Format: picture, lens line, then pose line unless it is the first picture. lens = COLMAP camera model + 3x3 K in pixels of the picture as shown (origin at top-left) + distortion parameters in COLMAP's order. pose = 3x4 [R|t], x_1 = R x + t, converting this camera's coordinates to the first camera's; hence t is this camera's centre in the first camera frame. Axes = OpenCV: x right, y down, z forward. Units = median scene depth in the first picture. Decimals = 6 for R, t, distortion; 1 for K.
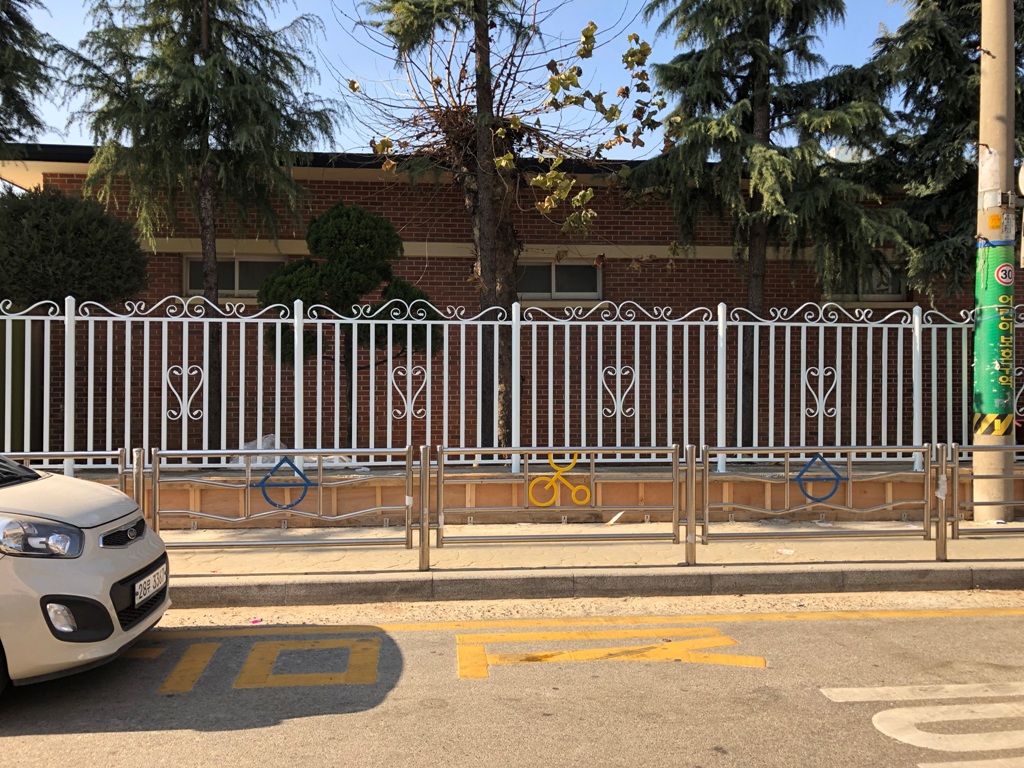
lens RADIAL K [[858.6, 0, 514.1], [0, 858.6, 375.3], [0, 0, 1]] dist [0.045096, -0.044412]
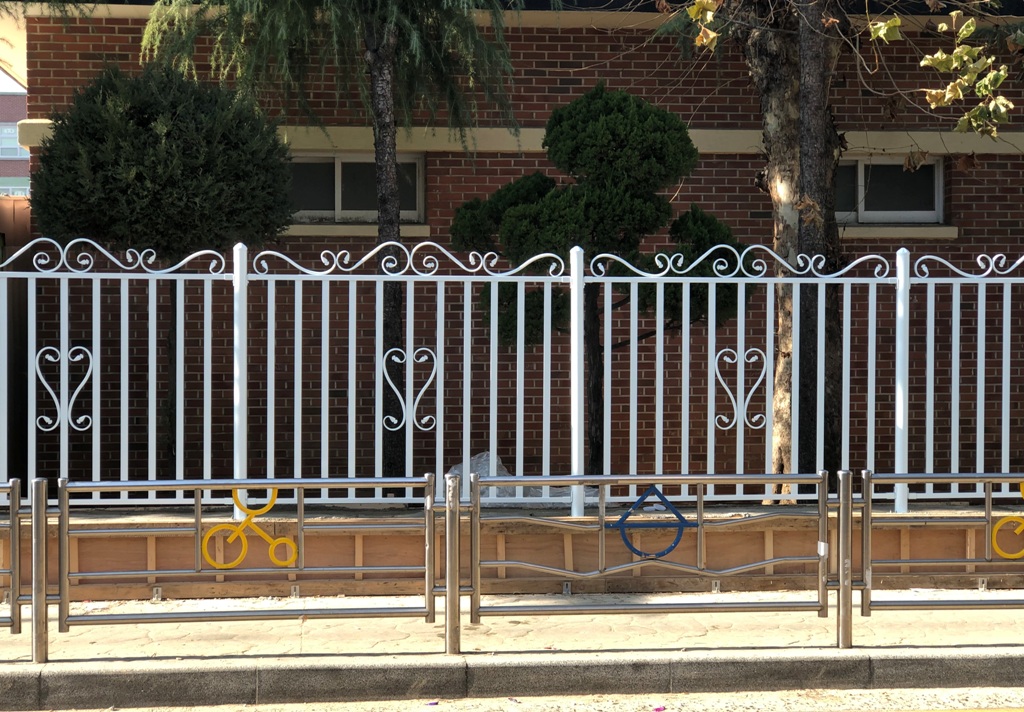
lens RADIAL K [[1781.7, 0, 527.8], [0, 1781.7, 383.9], [0, 0, 1]] dist [0.056122, 0.000000]
pose [[0.999984, -0.000458, 0.005697, -0.283795], [0.000280, 0.999514, 0.031164, -0.025182], [-0.005709, -0.031162, 0.999498, -0.339267]]
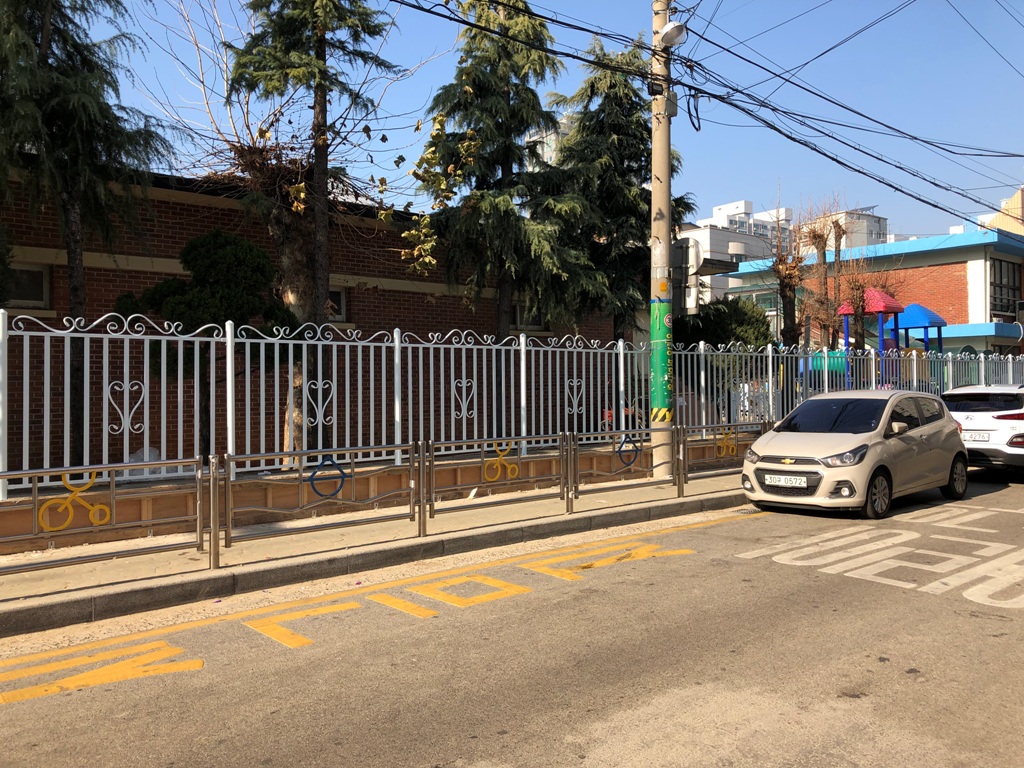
lens RADIAL K [[858.6, 0, 530.9], [0, 858.6, 372.3], [0, 0, 1]] dist [0.045096, -0.044412]
pose [[0.803828, -0.000353, 0.594862, -0.579804], [0.005363, 0.999963, -0.006654, -0.011374], [-0.594838, 0.008539, 0.803800, -0.123189]]
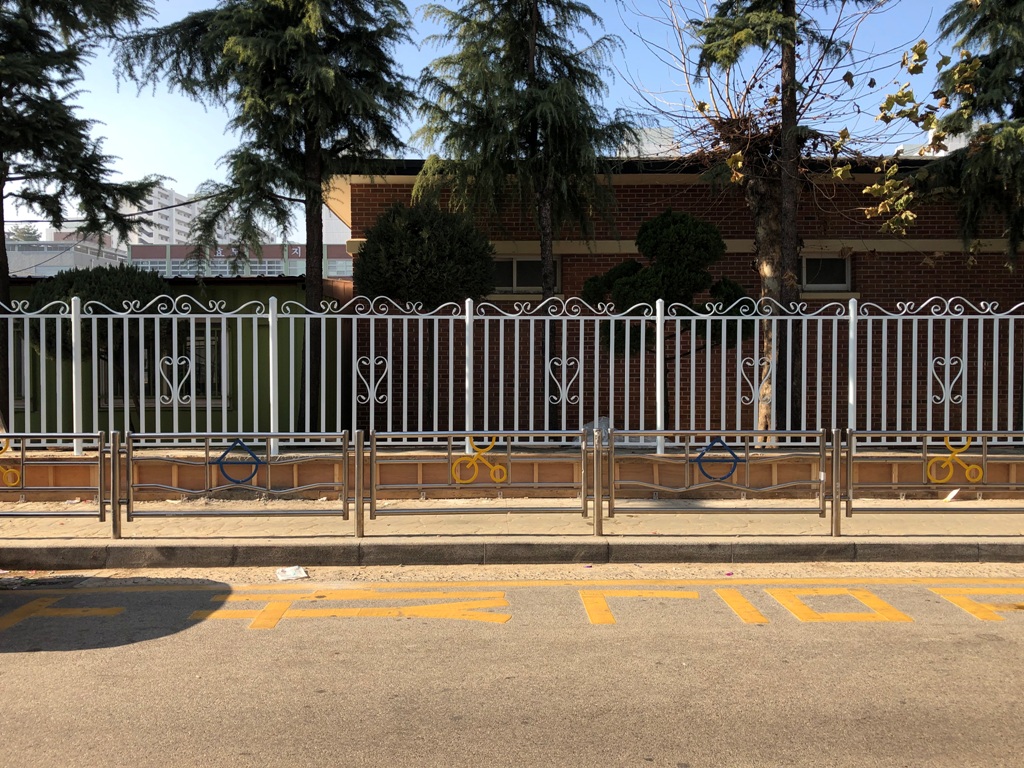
lens RADIAL K [[858.6, 0, 510.4], [0, 858.6, 379.5], [0, 0, 1]] dist [0.045096, -0.044412]
pose [[0.996750, 0.000984, -0.080545, -0.342475], [0.001018, 0.999692, 0.024811, -0.009639], [0.080545, -0.024812, 0.996442, -0.141748]]
